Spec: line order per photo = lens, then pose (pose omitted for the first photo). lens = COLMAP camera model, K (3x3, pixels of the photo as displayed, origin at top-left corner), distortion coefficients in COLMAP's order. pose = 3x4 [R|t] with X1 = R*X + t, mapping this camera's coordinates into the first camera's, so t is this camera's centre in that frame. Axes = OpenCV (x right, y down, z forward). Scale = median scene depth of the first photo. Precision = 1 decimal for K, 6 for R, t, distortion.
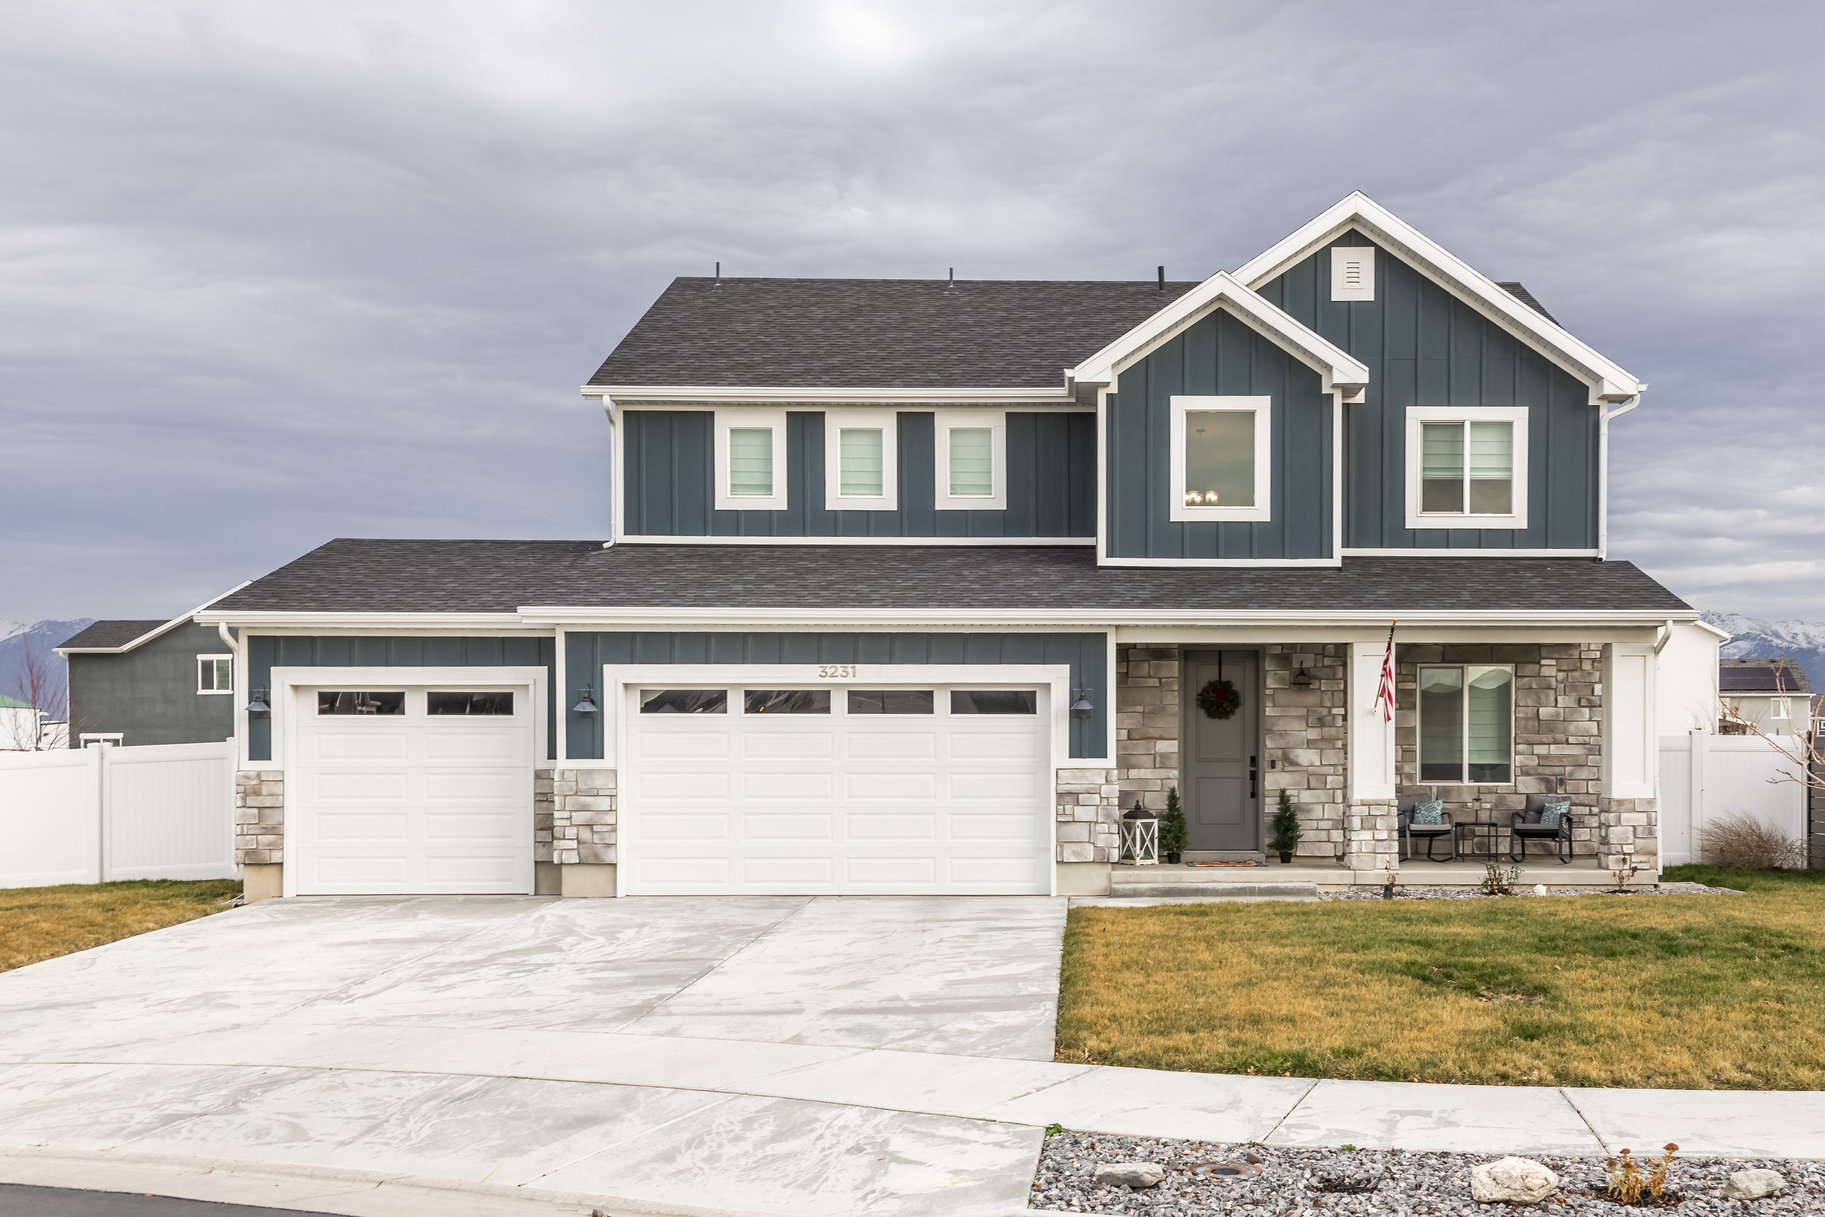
lens RADIAL K [[2156.7, 0, 912.2], [0, 2156.7, 612.1], [0, 0, 1]] dist [0.016334, 0.000000]
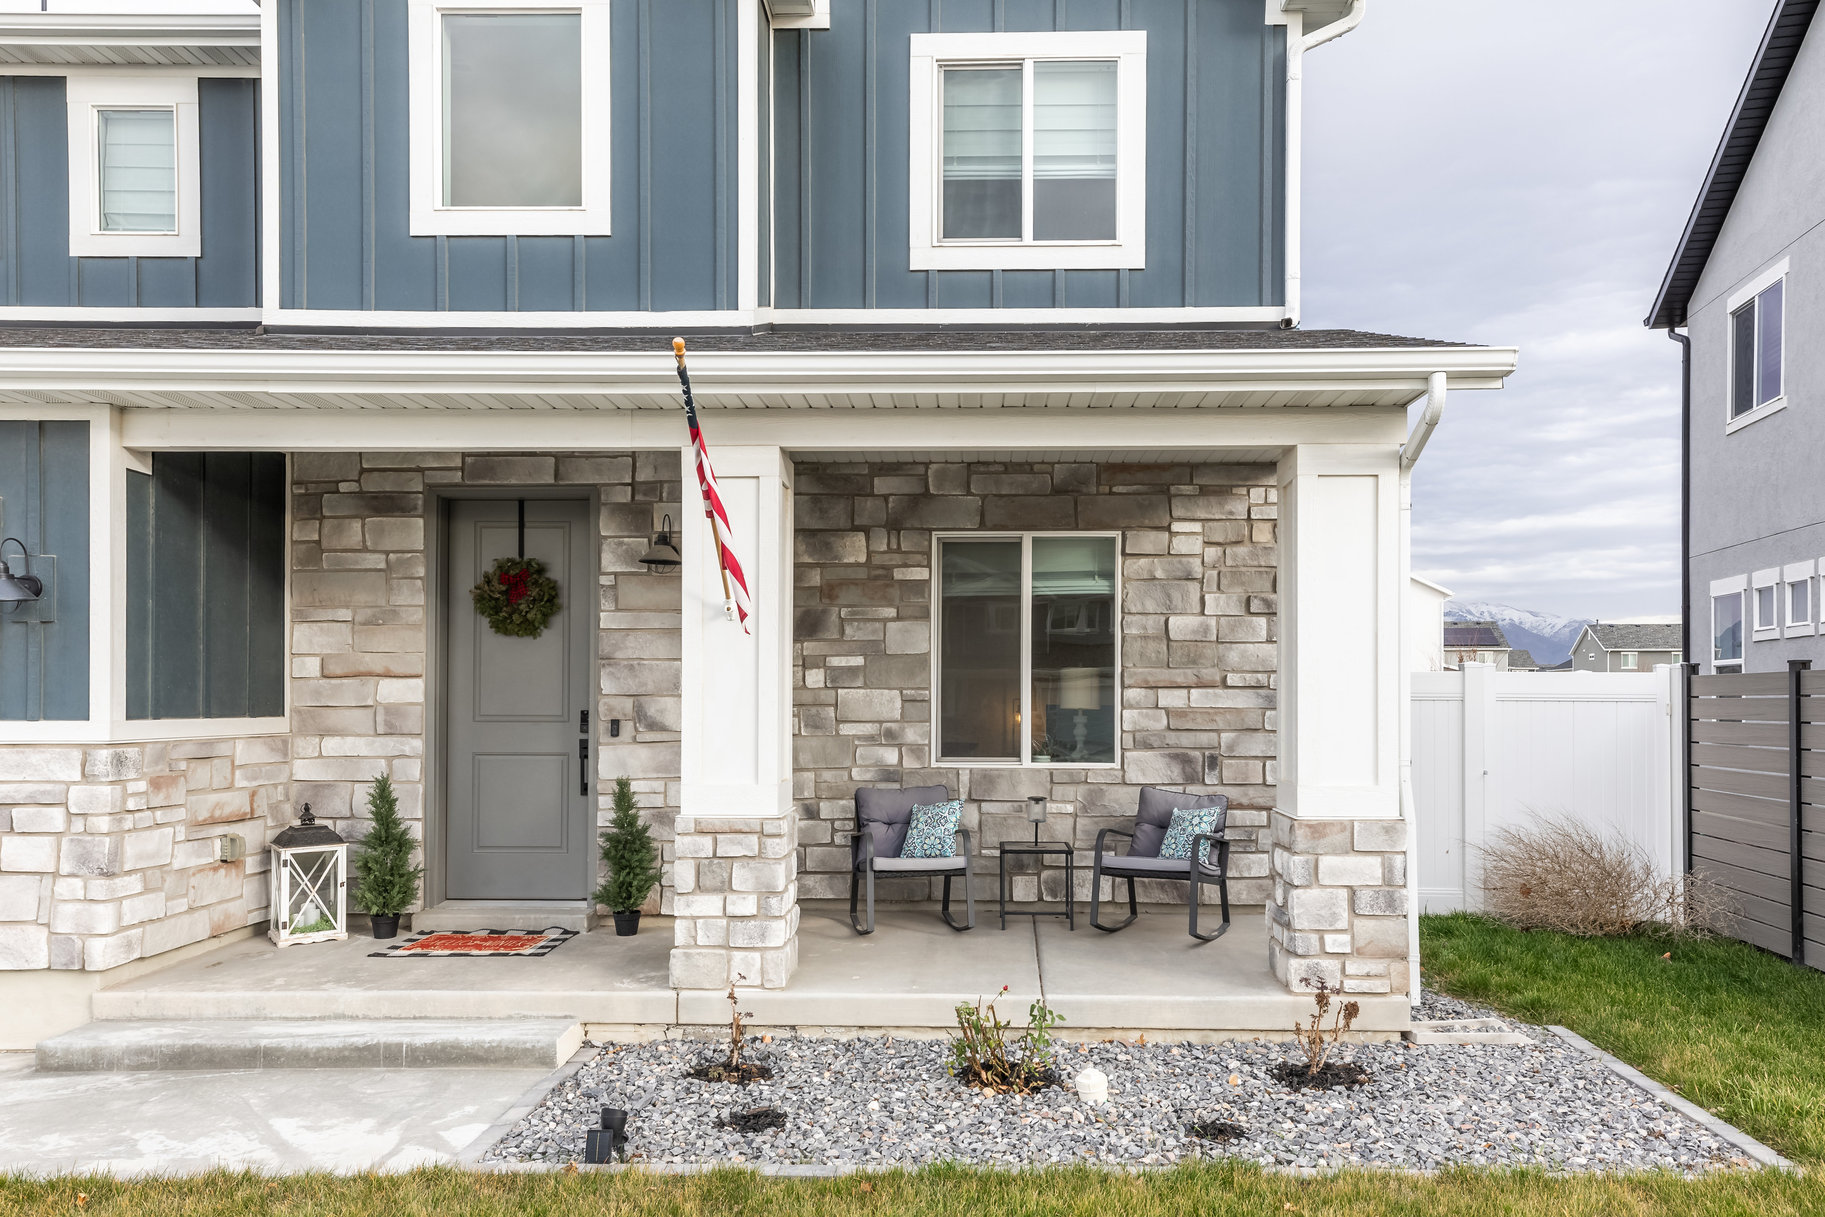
lens RADIAL K [[1253.0, 0, 912.7], [0, 1253.0, 597.0], [0, 0, 1]] dist [0.012667, 0.003968]
pose [[0.999610, 0.000118, -0.027941, 0.241436], [-0.000402, 0.999948, -0.010161, 0.043300], [0.027938, 0.010168, 0.999558, 0.711394]]
